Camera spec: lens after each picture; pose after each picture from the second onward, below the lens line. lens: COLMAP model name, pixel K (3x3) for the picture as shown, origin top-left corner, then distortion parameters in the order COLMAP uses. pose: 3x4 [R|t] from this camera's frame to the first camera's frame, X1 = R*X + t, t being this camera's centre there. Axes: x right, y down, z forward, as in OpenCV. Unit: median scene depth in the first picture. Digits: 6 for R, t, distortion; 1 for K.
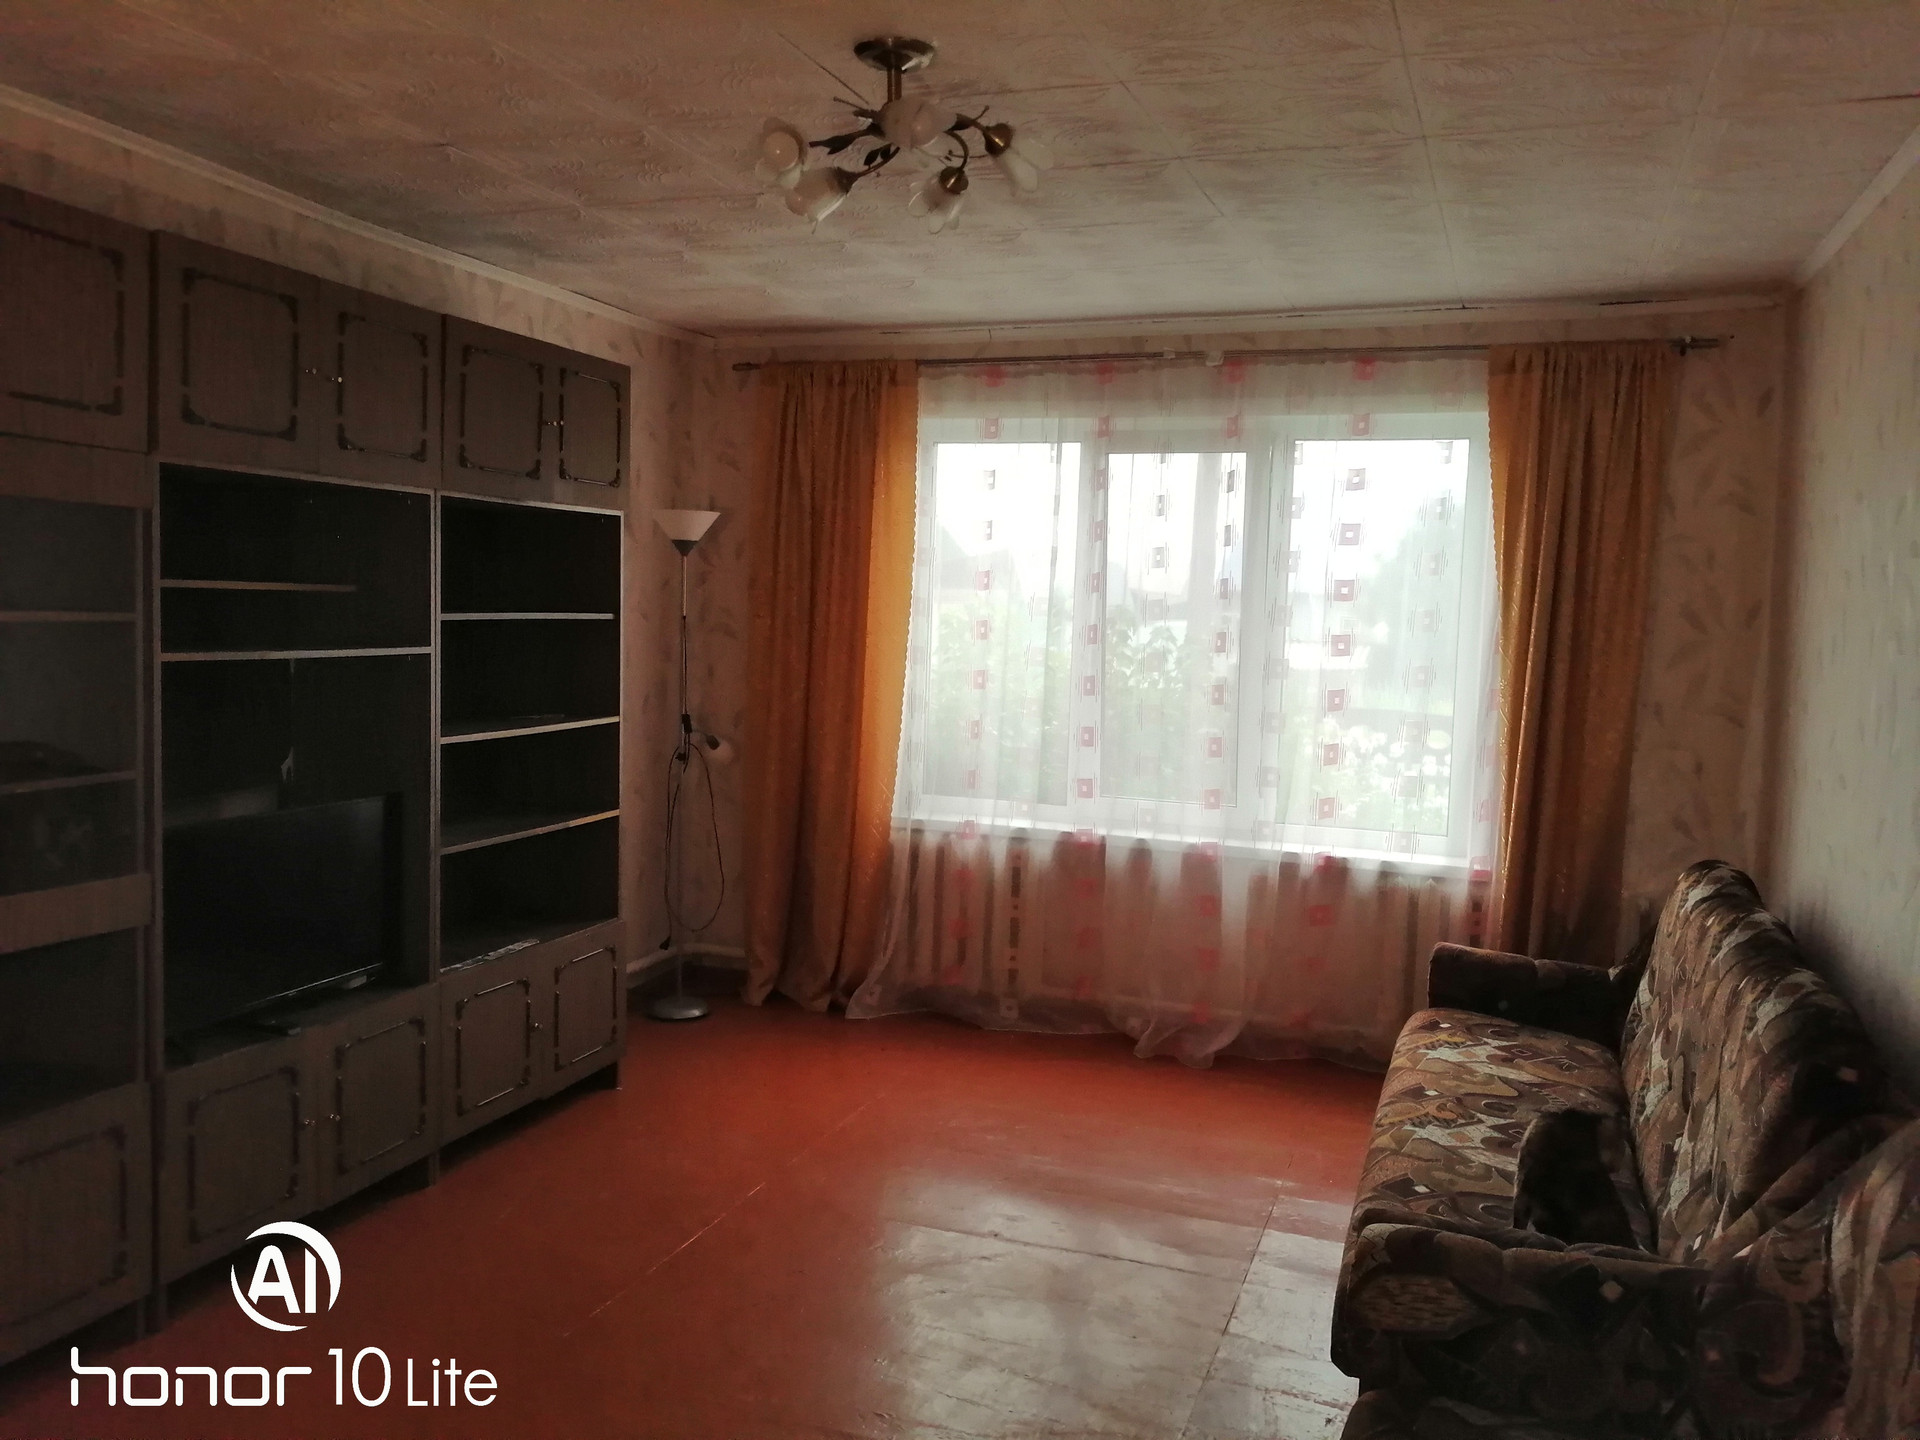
lens RADIAL K [[1510.1, 0, 960.0], [0, 1510.1, 720.0], [0, 0, 1]] dist [0.053501, -0.118780]
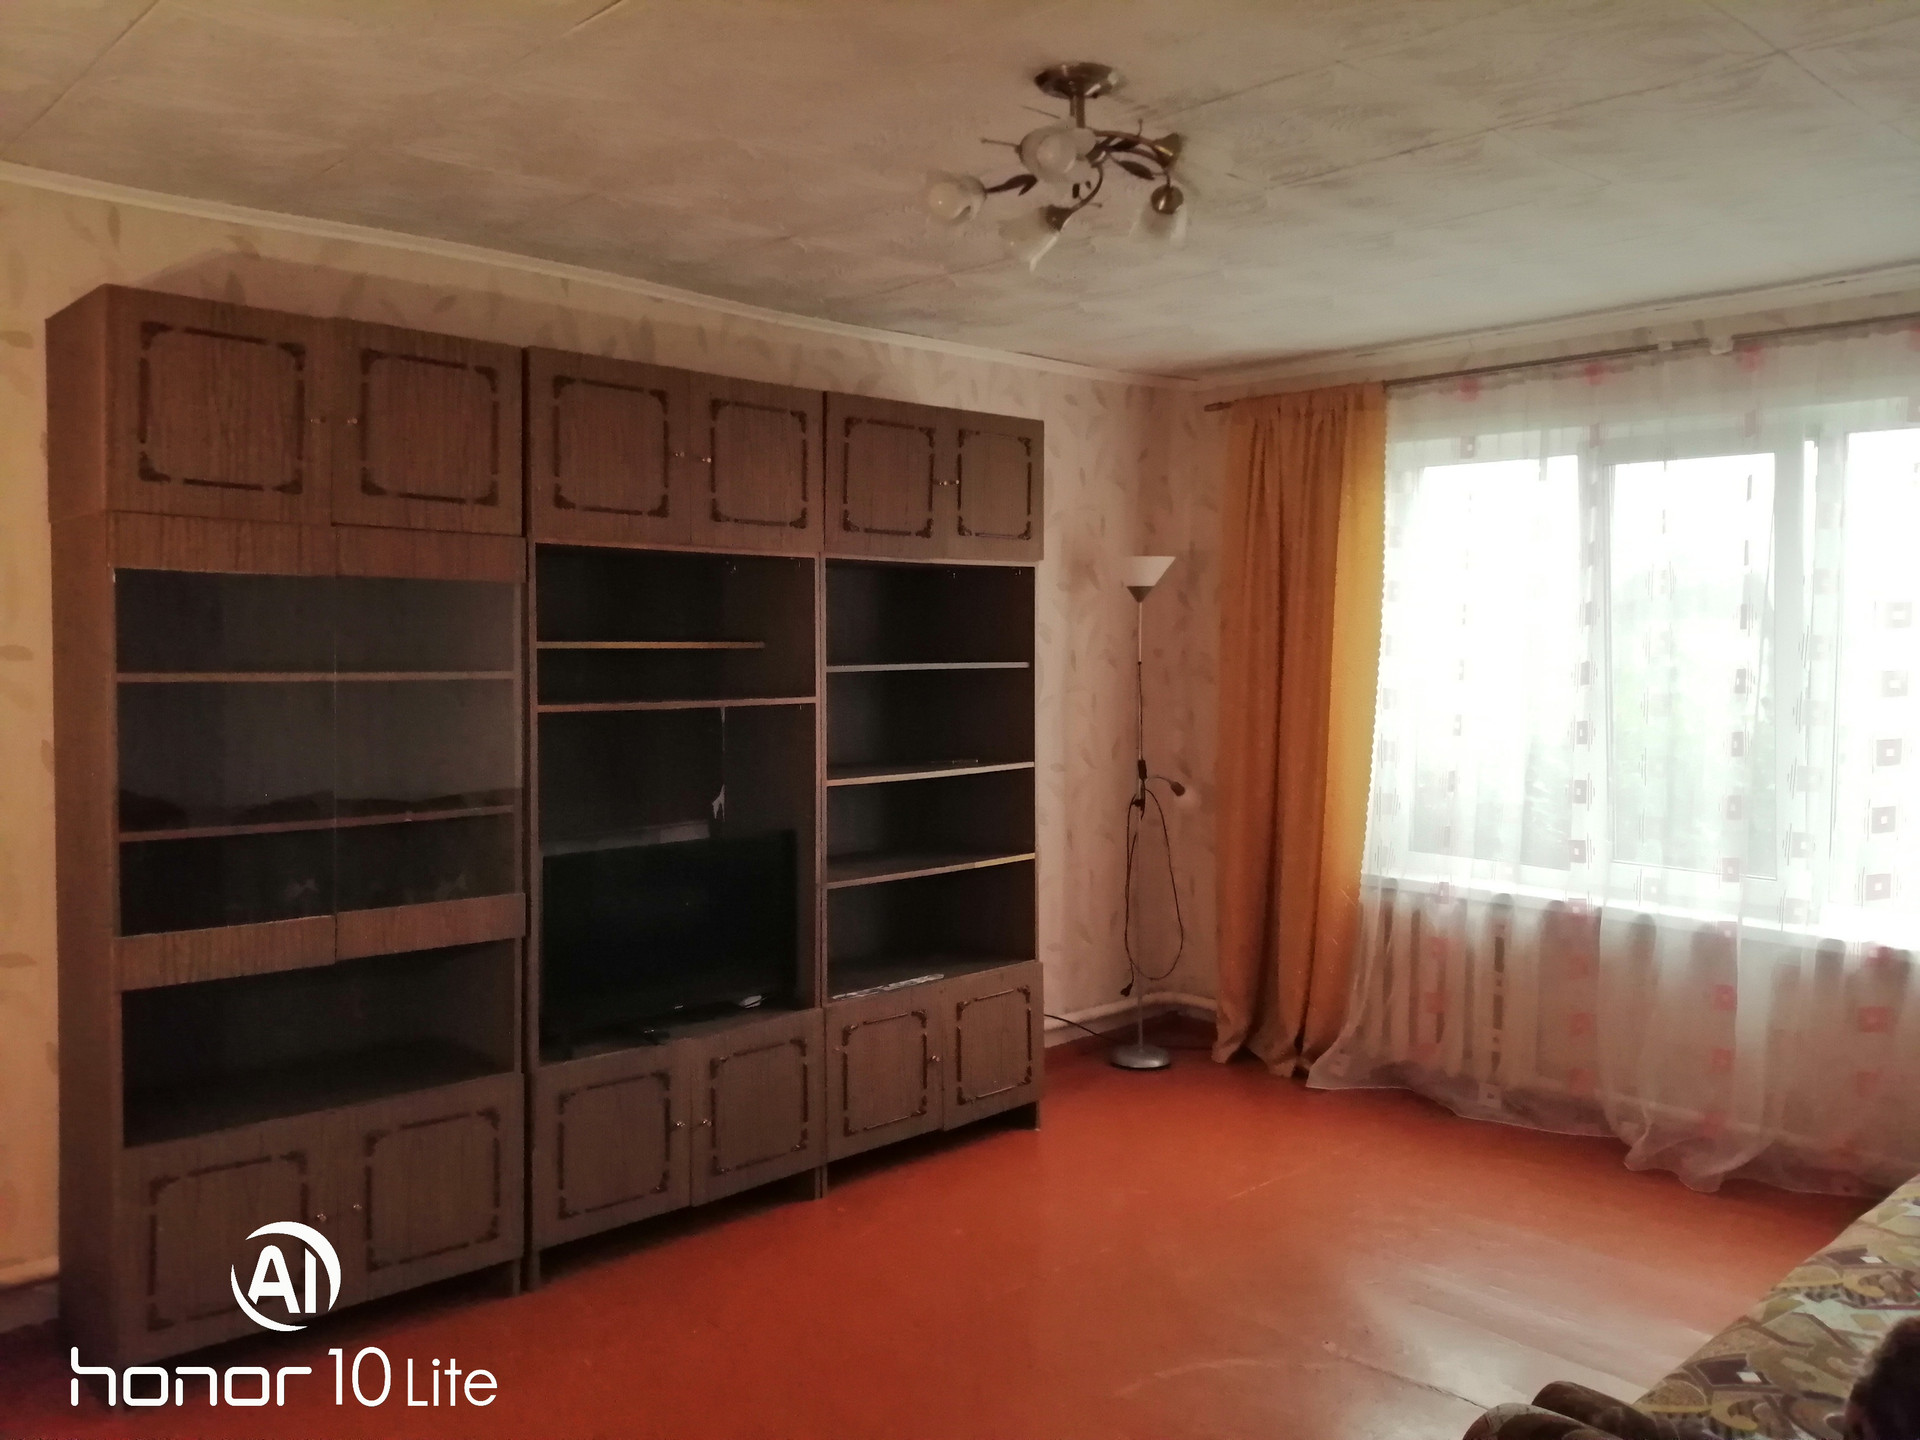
lens RADIAL K [[1510.1, 0, 960.0], [0, 1510.1, 720.0], [0, 0, 1]] dist [0.053501, -0.118780]
pose [[0.889048, -0.000570, -0.457814, 0.180740], [-0.012028, 0.999625, -0.024603, -0.004703], [0.457656, 0.027380, 0.888708, 0.065654]]
